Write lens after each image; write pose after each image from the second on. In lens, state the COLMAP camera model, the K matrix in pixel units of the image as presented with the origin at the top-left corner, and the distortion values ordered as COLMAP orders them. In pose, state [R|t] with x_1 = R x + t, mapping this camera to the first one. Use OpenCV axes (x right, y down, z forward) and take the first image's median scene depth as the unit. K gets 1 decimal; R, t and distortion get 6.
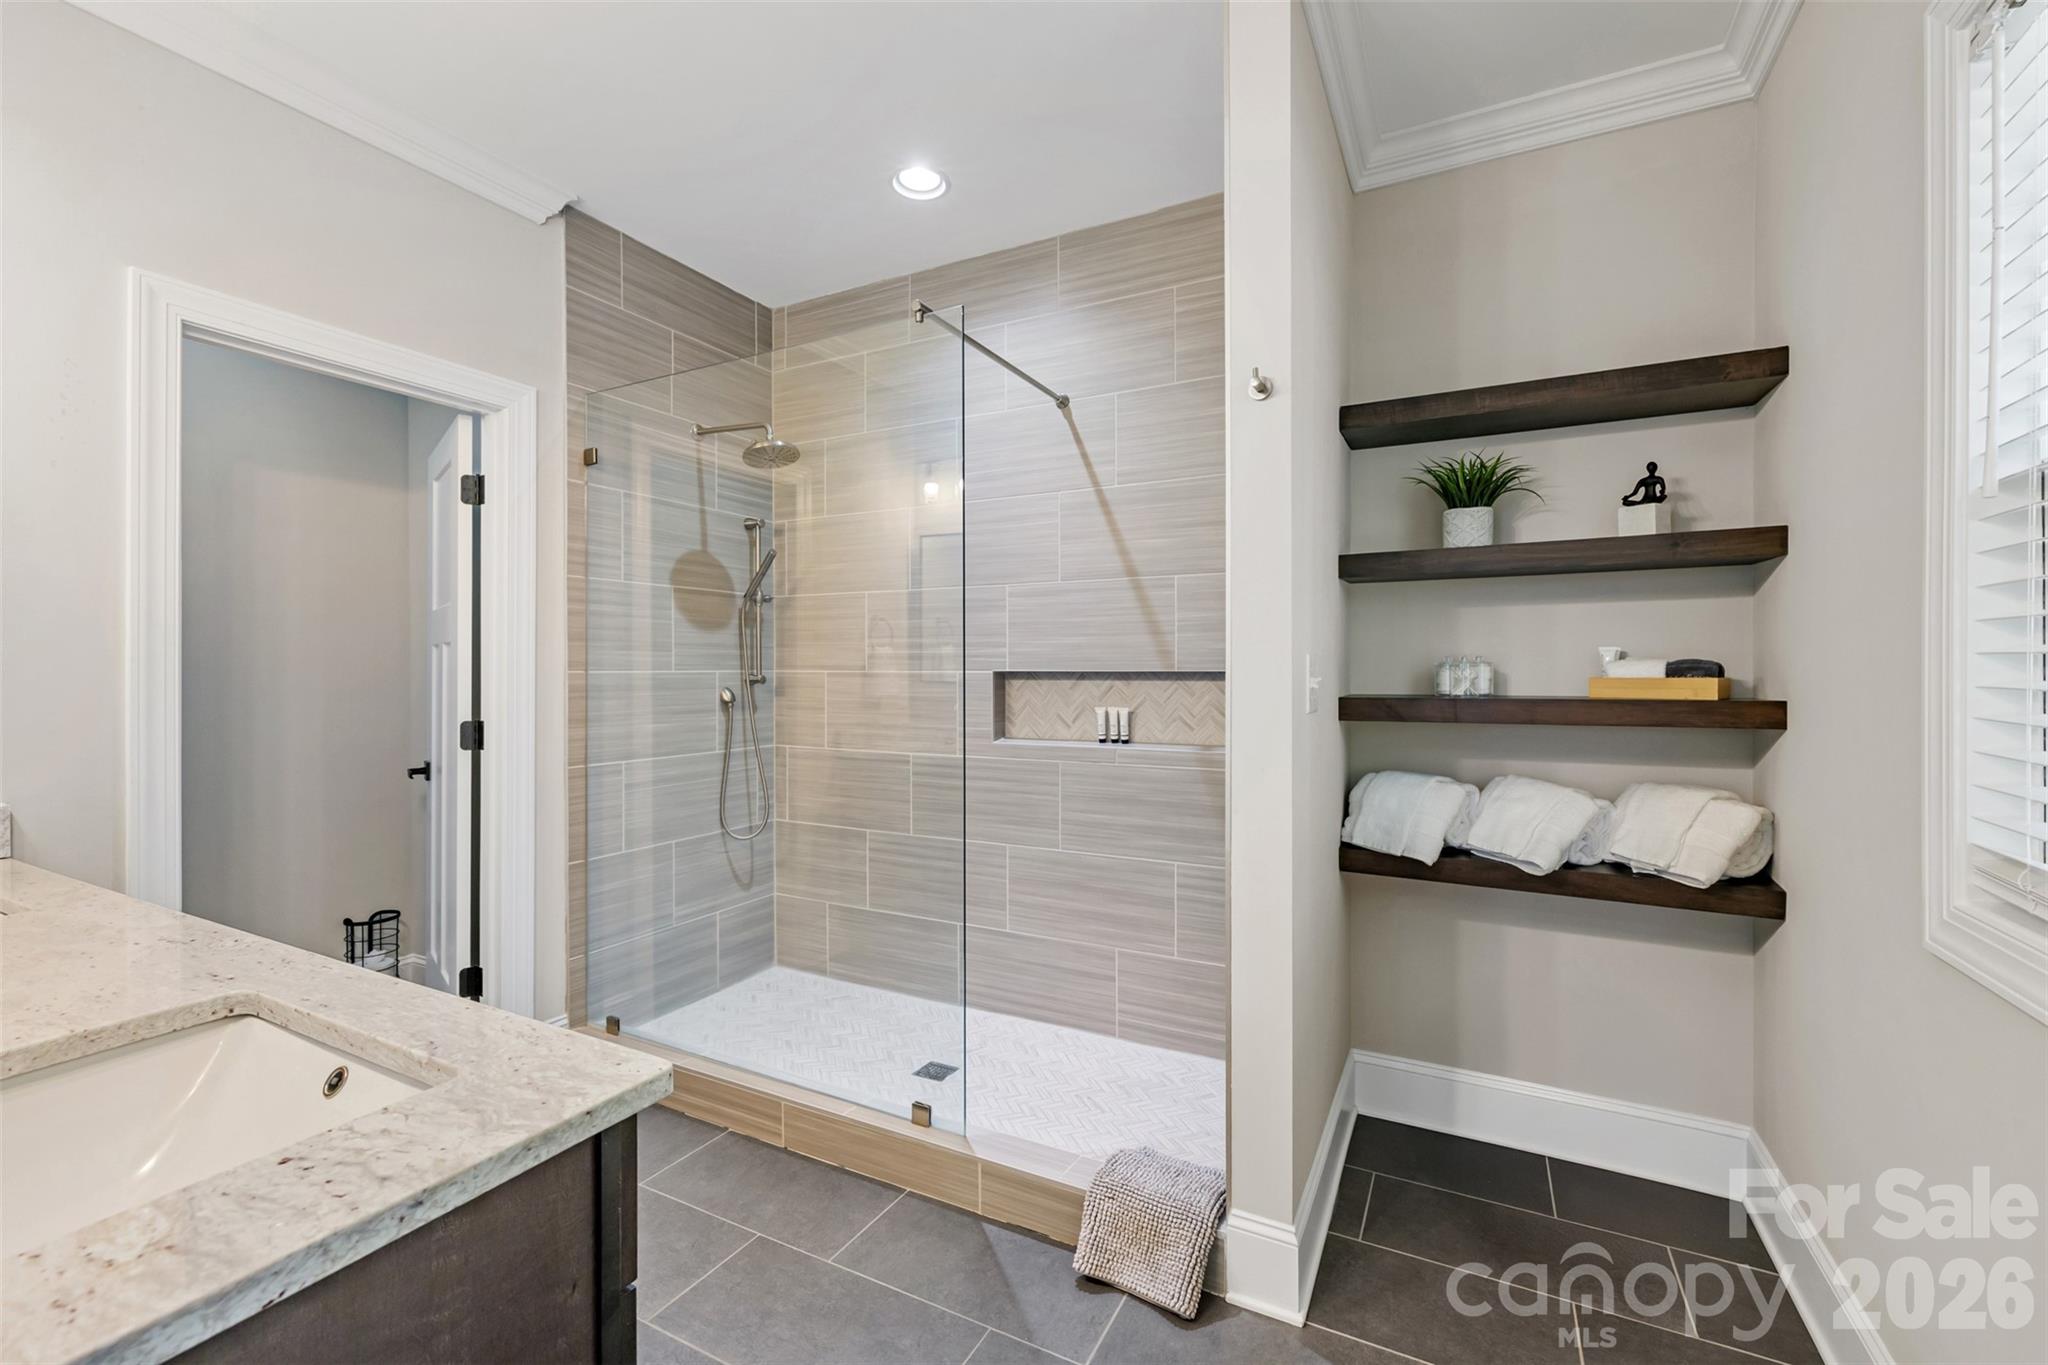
lens RADIAL K [[856.3, 0, 1020.5], [0, 856.3, 678.3], [0, 0, 1]] dist [0.001553, 0.000304]
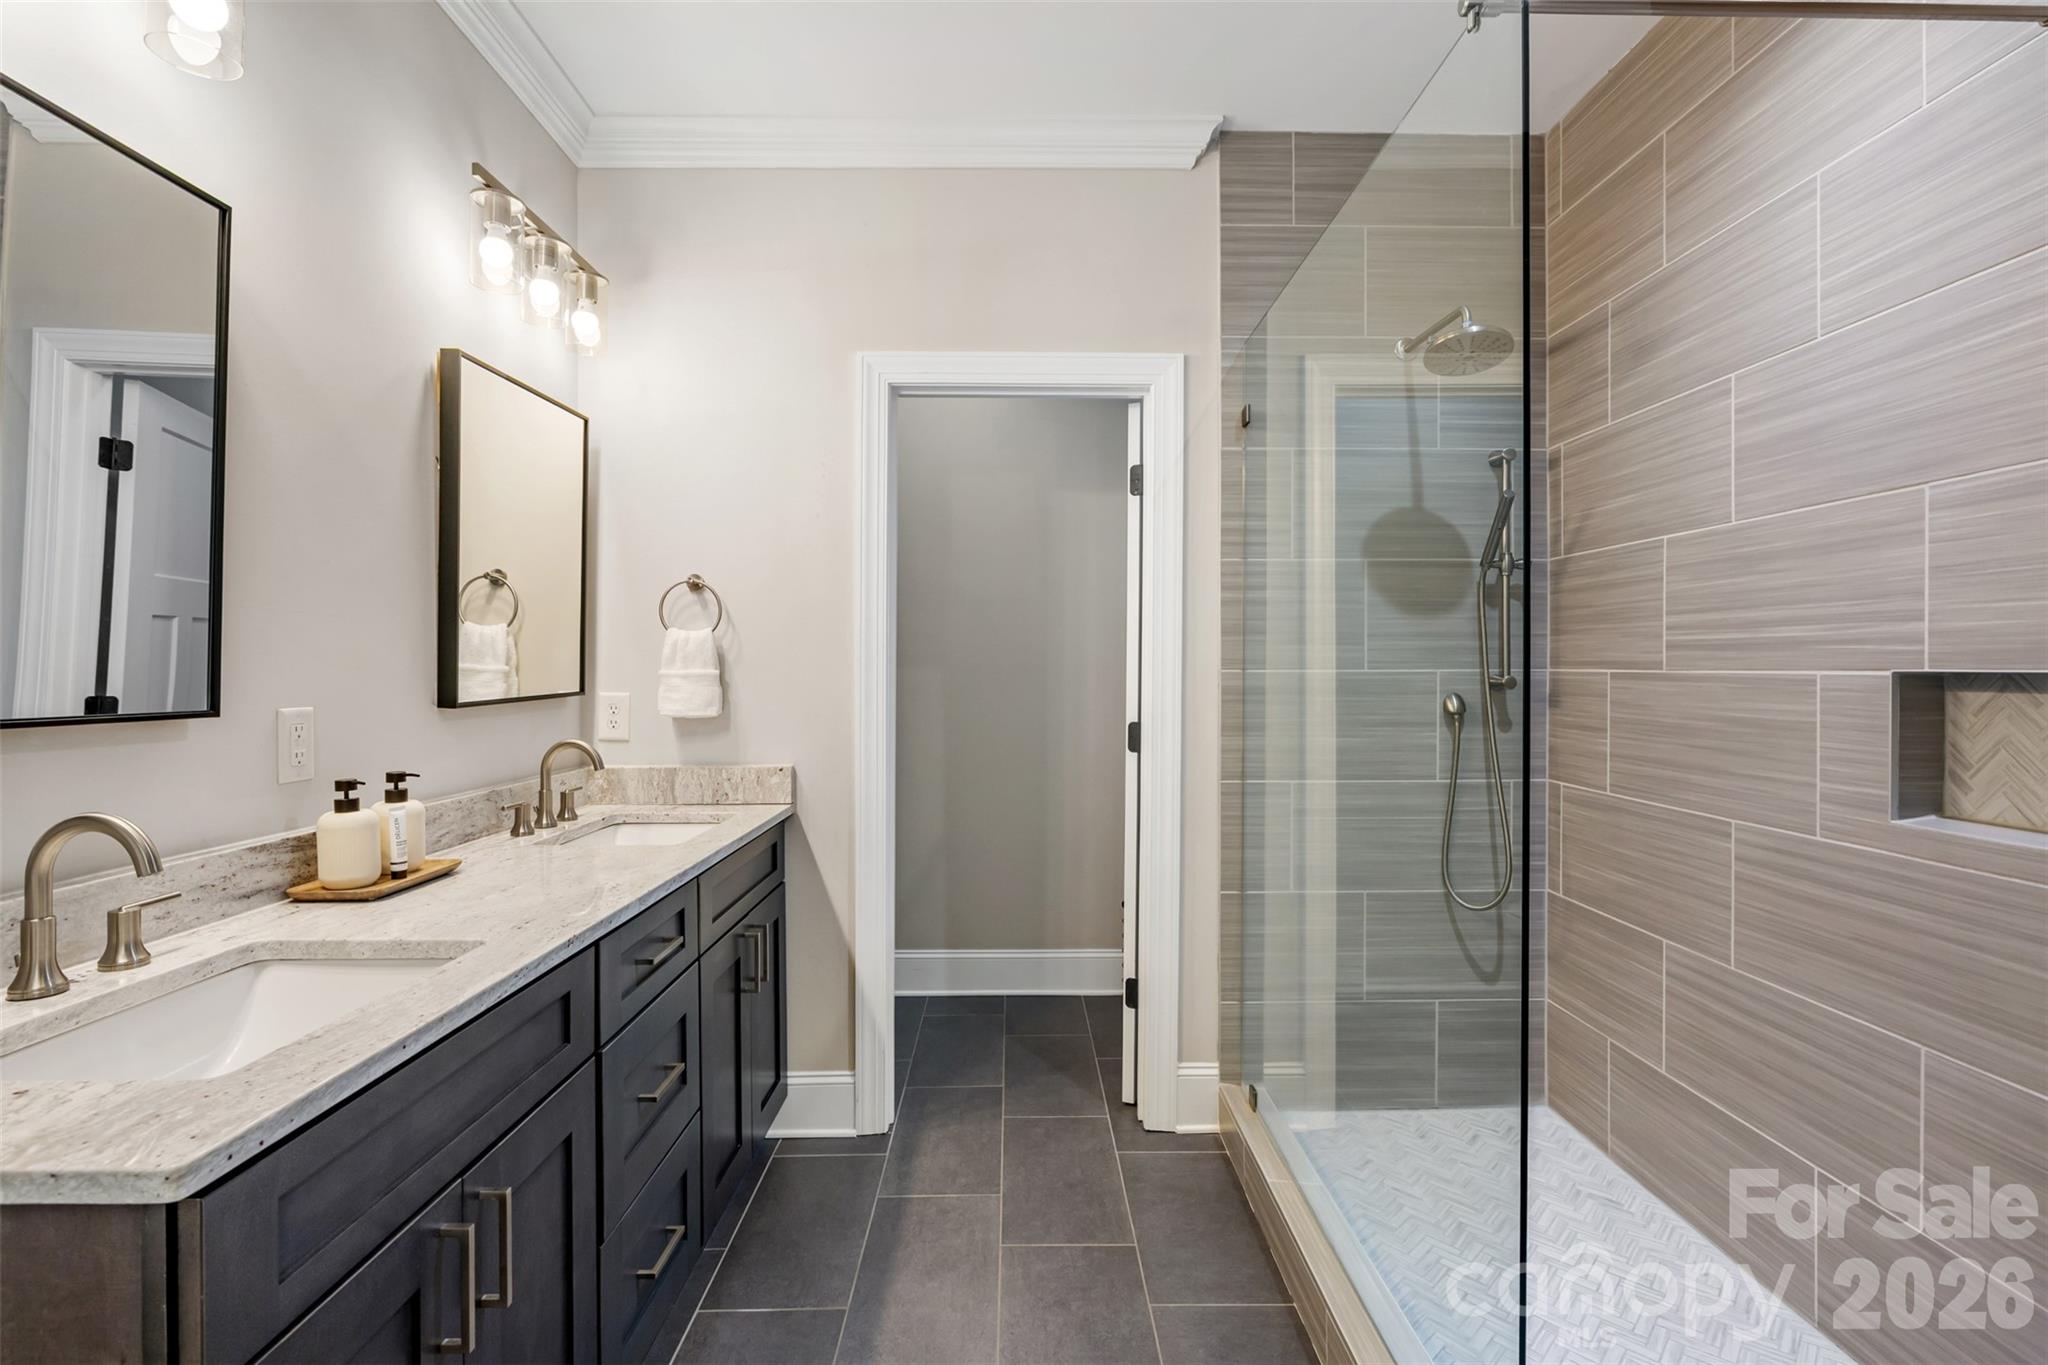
lens RADIAL K [[945.7, 0, 1032.1], [0, 945.7, 679.6], [0, 0, 1]] dist [-0.011092, 0.002183]
pose [[0.485202, 0.010908, -0.874334, 0.195595], [-0.008269, 0.999935, 0.007887, -0.004242], [0.874363, 0.003403, 0.485261, 0.338112]]
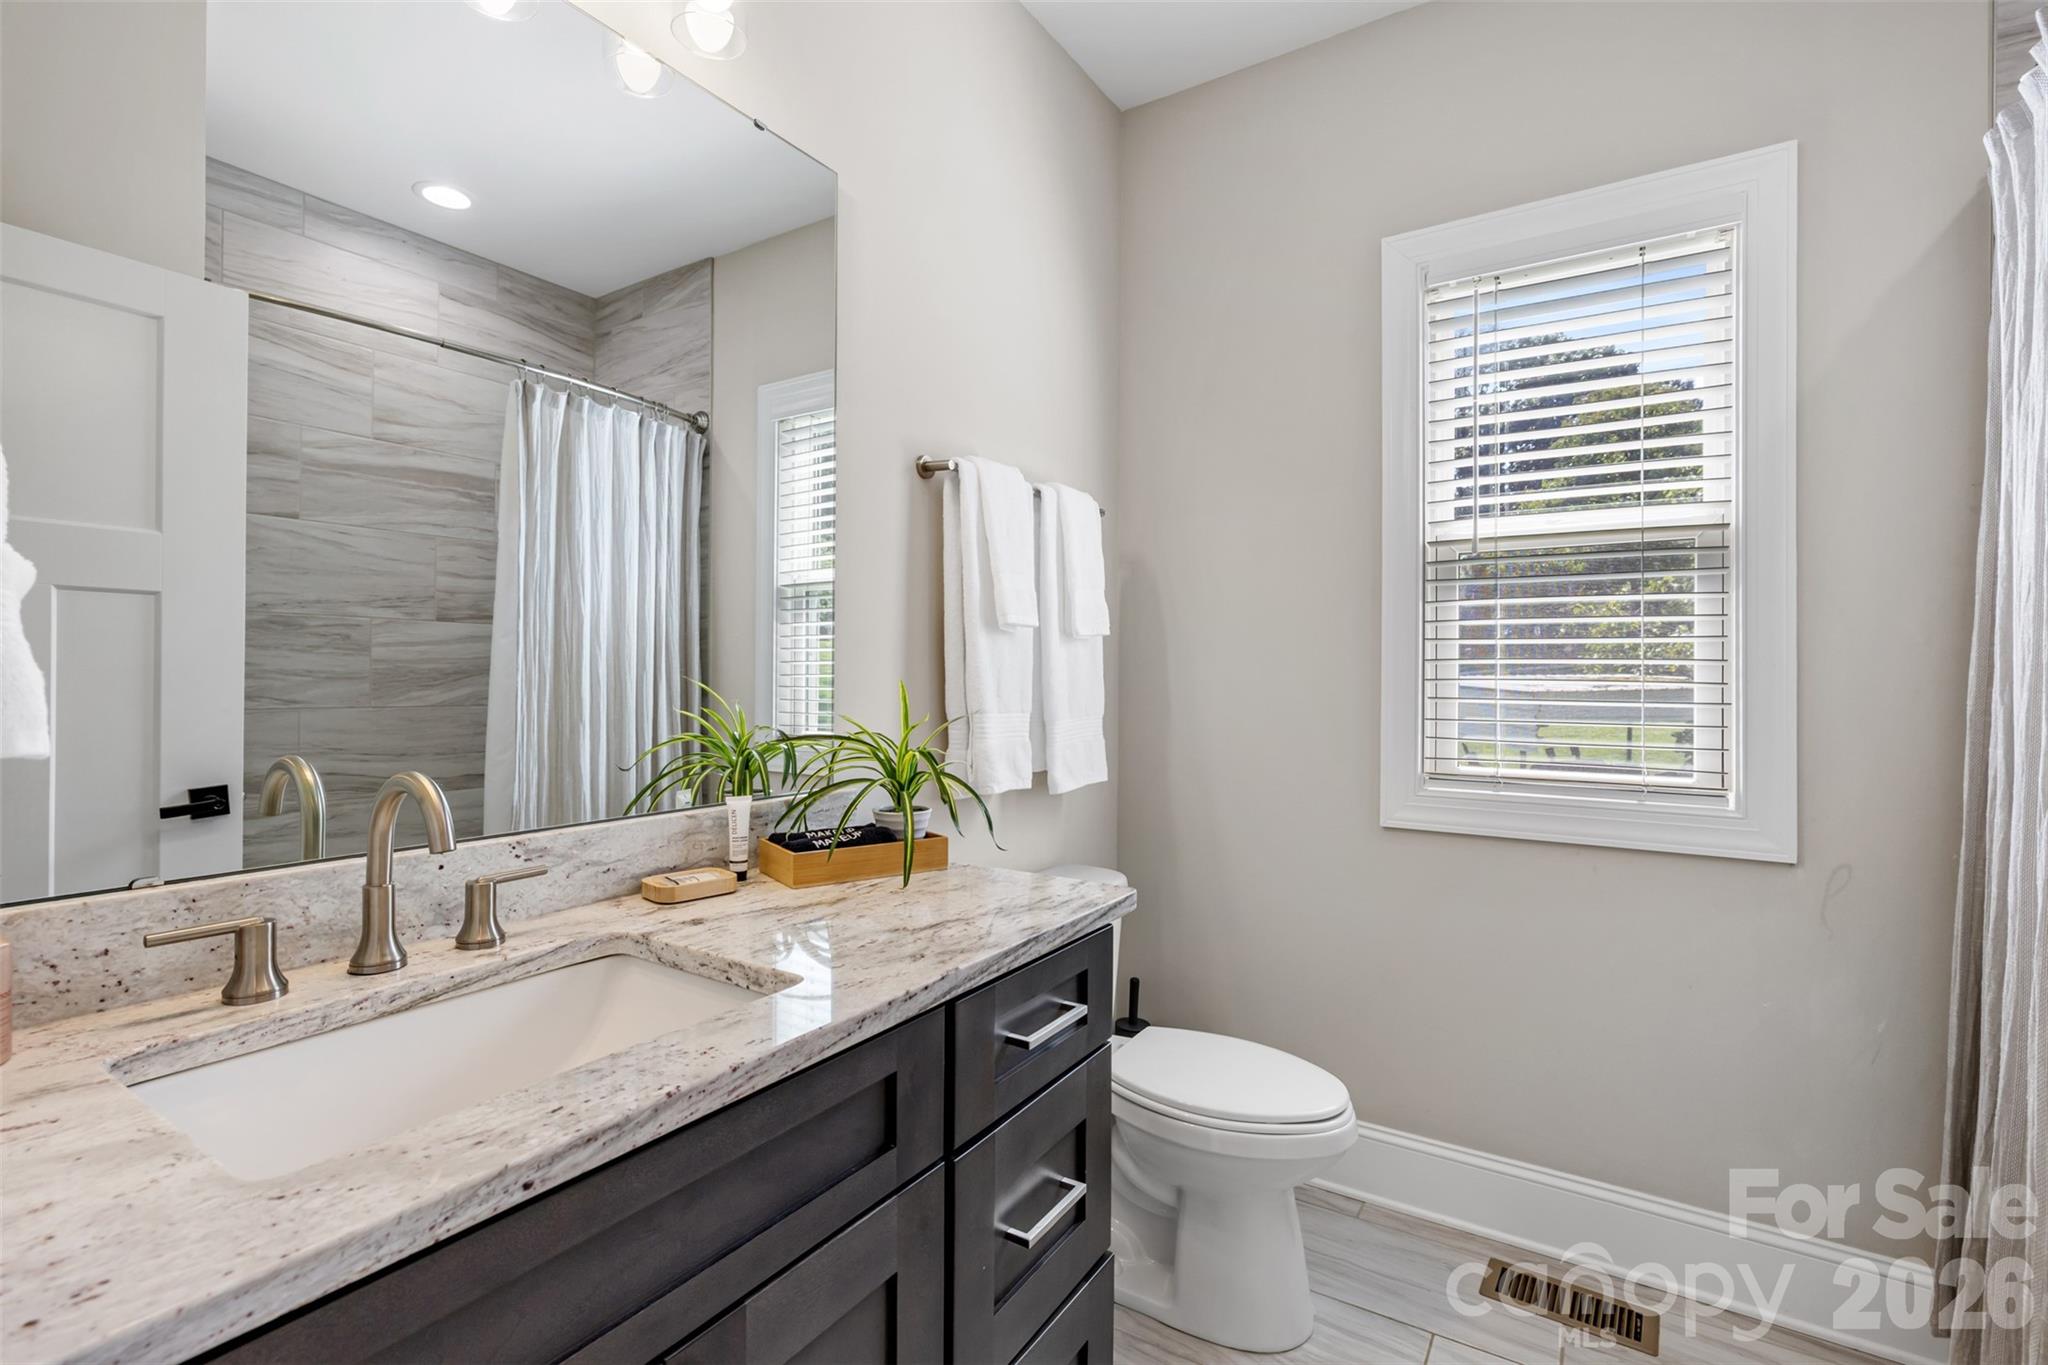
lens RADIAL K [[915.9, 0, 1032.9], [0, 915.9, 676.8], [0, 0, 1]] dist [-0.004048, -0.000242]
pose [[-0.101337, 0.014968, -0.994740, -0.004025], [-0.008871, 0.999833, 0.015949, 0.012031], [0.994813, 0.010441, -0.101187, 0.438441]]
